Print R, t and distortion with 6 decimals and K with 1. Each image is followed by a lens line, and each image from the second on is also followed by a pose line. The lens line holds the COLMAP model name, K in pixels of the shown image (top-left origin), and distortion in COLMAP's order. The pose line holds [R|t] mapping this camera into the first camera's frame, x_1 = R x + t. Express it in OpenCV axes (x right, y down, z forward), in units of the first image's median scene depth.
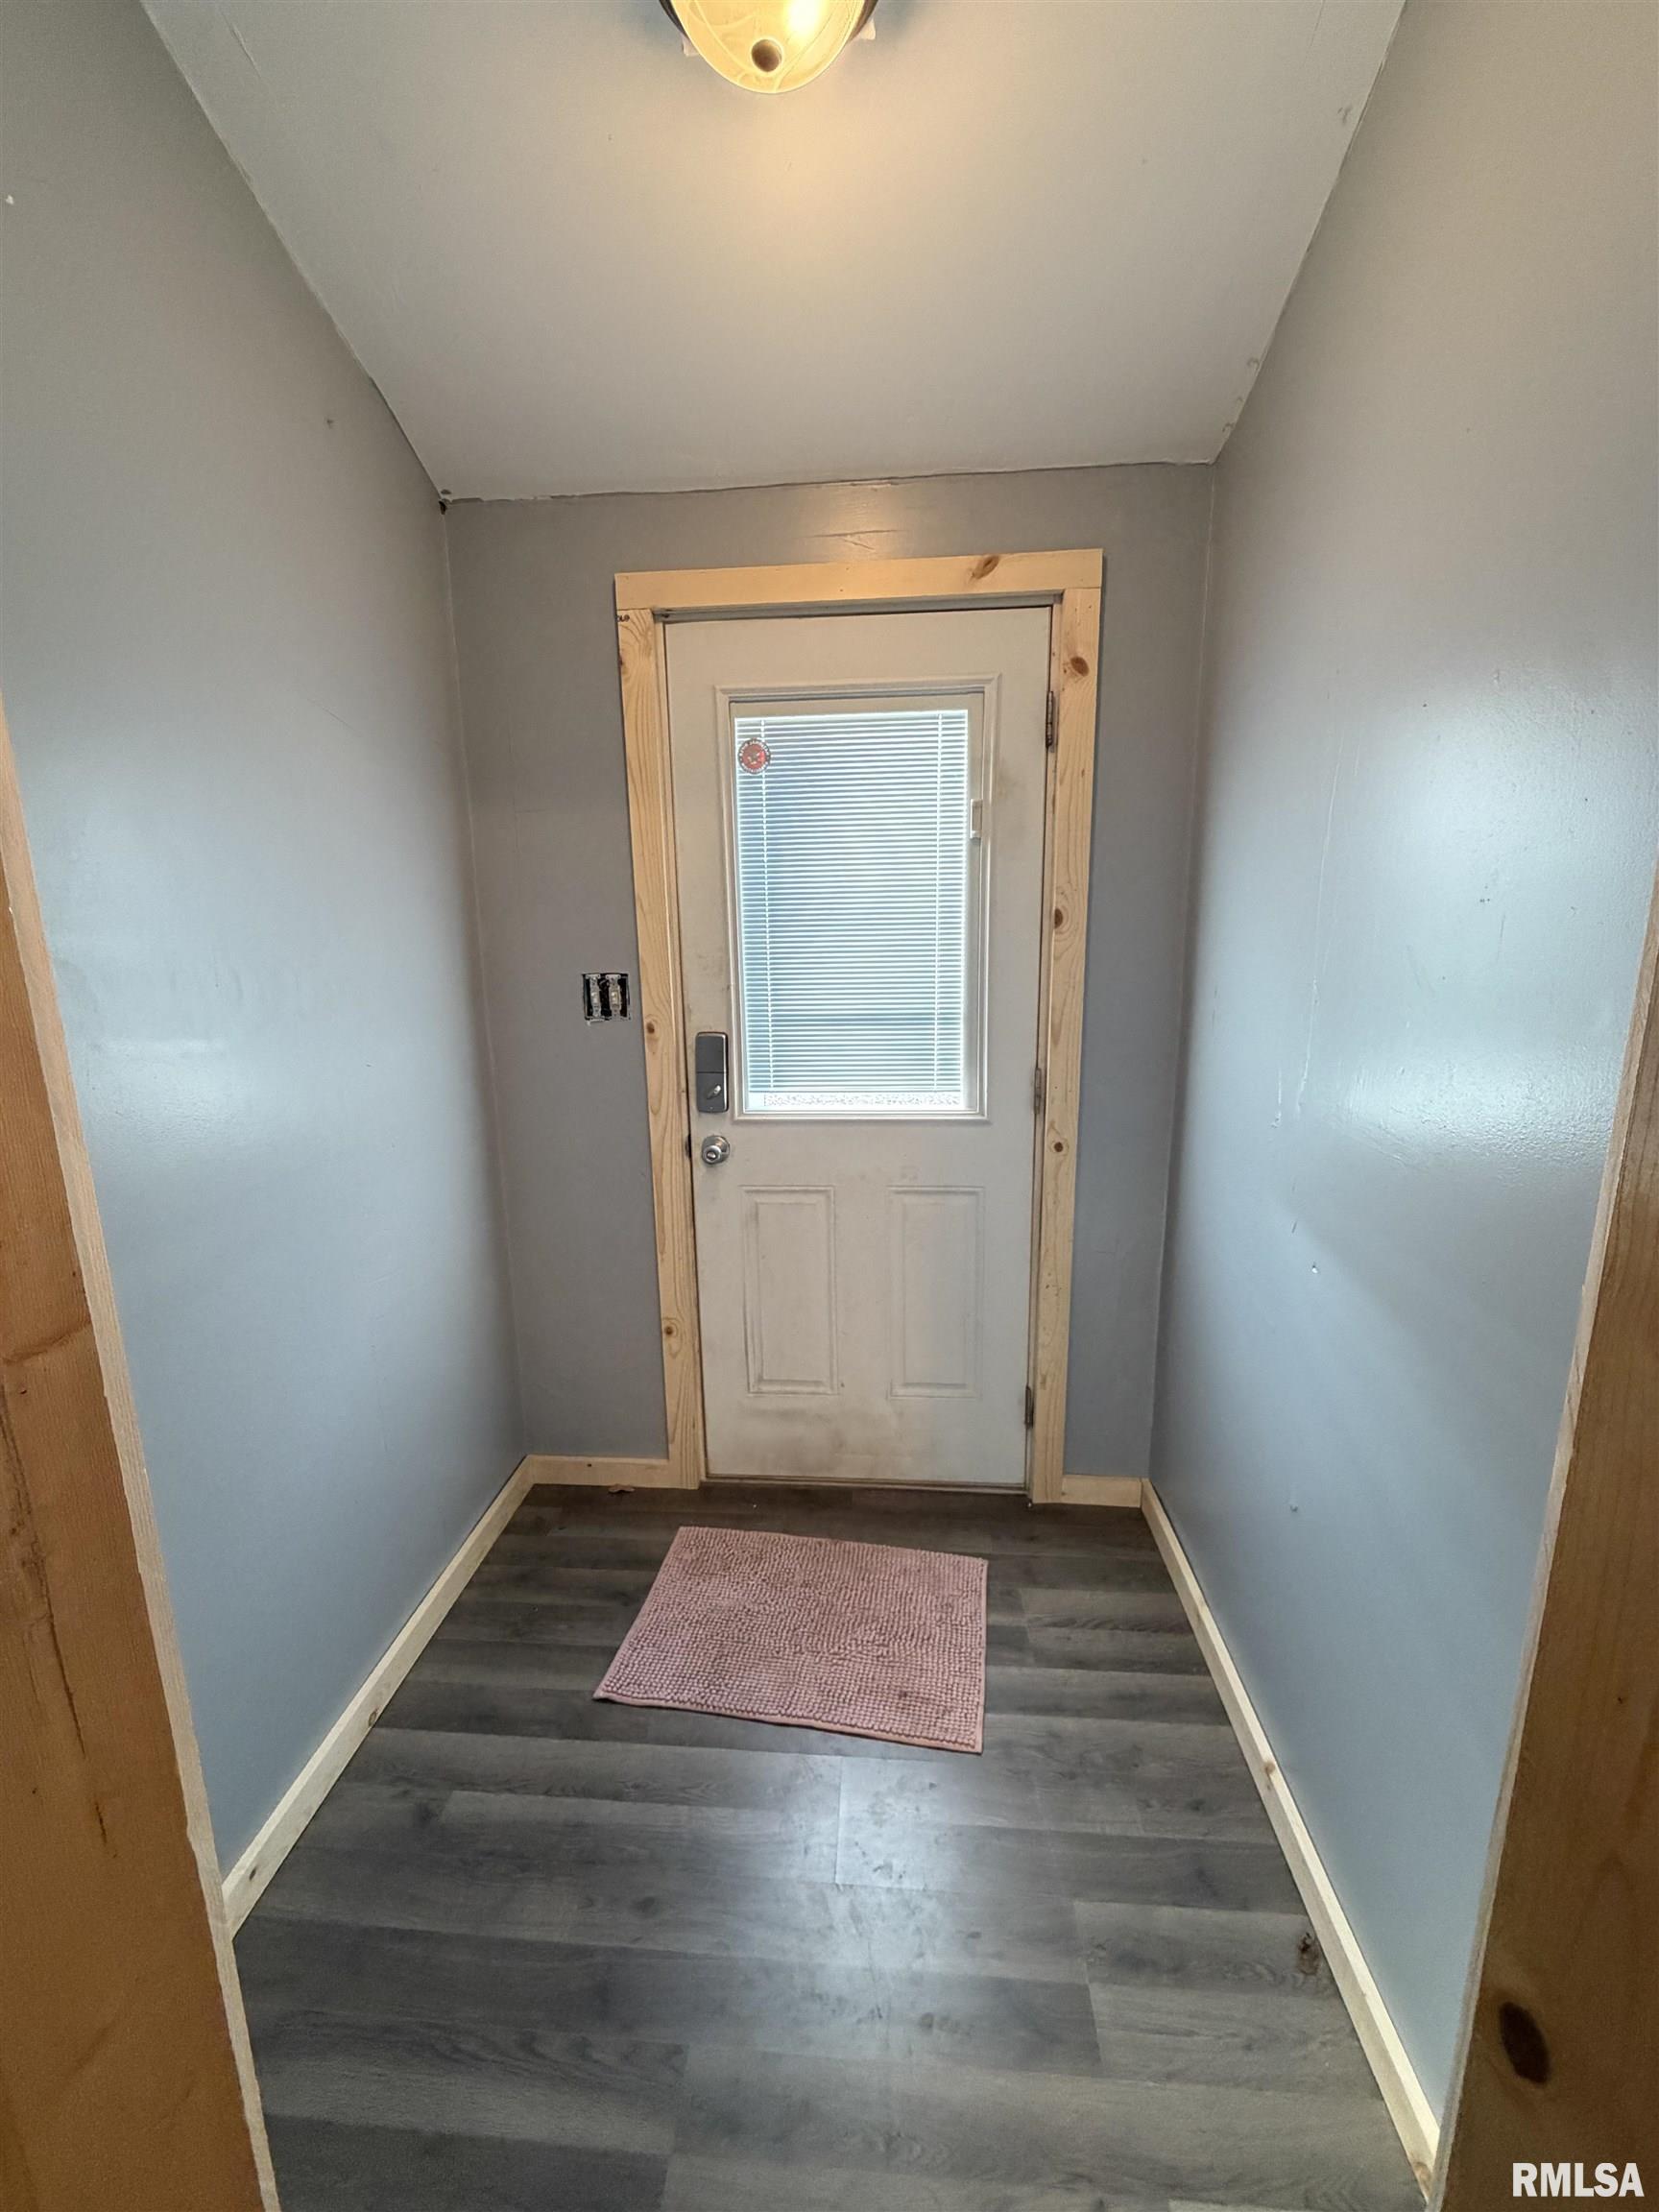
lens RADIAL K [[881.9, 0, 837.1], [0, 881.9, 1109.9], [0, 0, 1]] dist [0.001370, 0.000196]
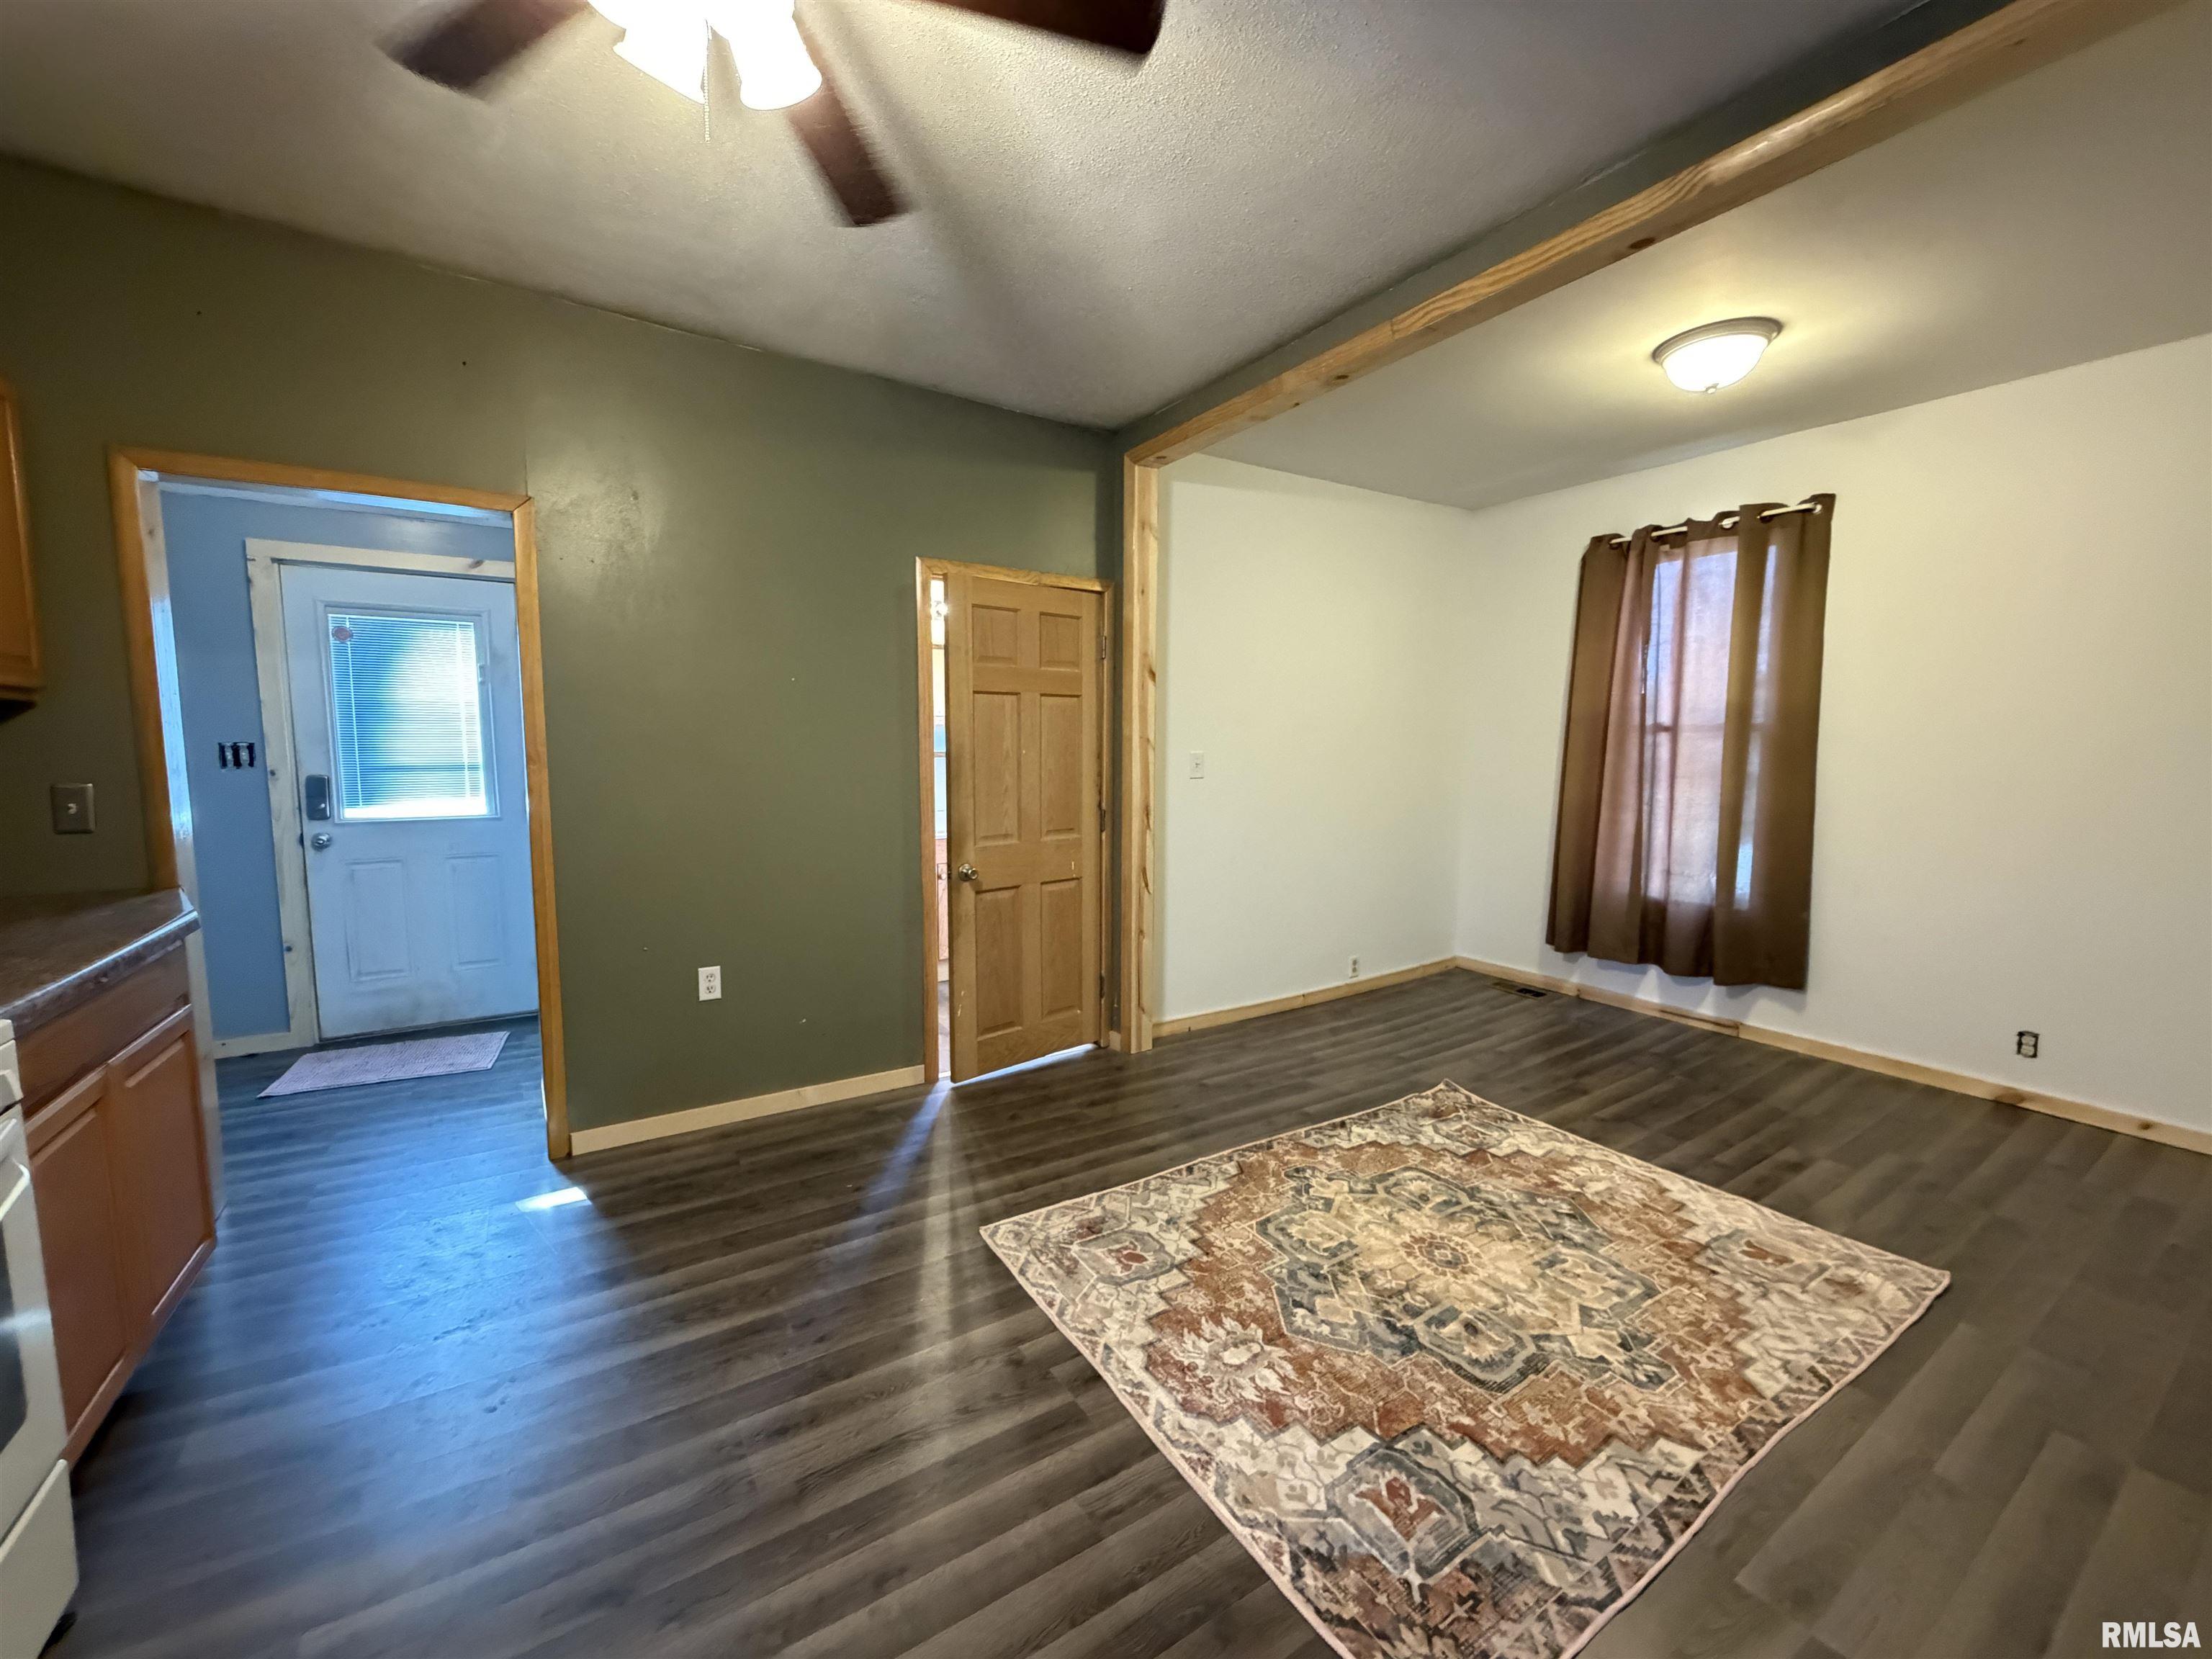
lens RADIAL K [[881.9, 0, 1098.4], [0, 881.9, 833.7], [0, 0, 1]] dist [0.001370, 0.000196]
pose [[0.803296, -0.042070, 0.594092, 0.067926], [0.108170, 0.991218, -0.076069, 0.351183], [-0.585675, 0.125369, 0.800792, -1.422624]]
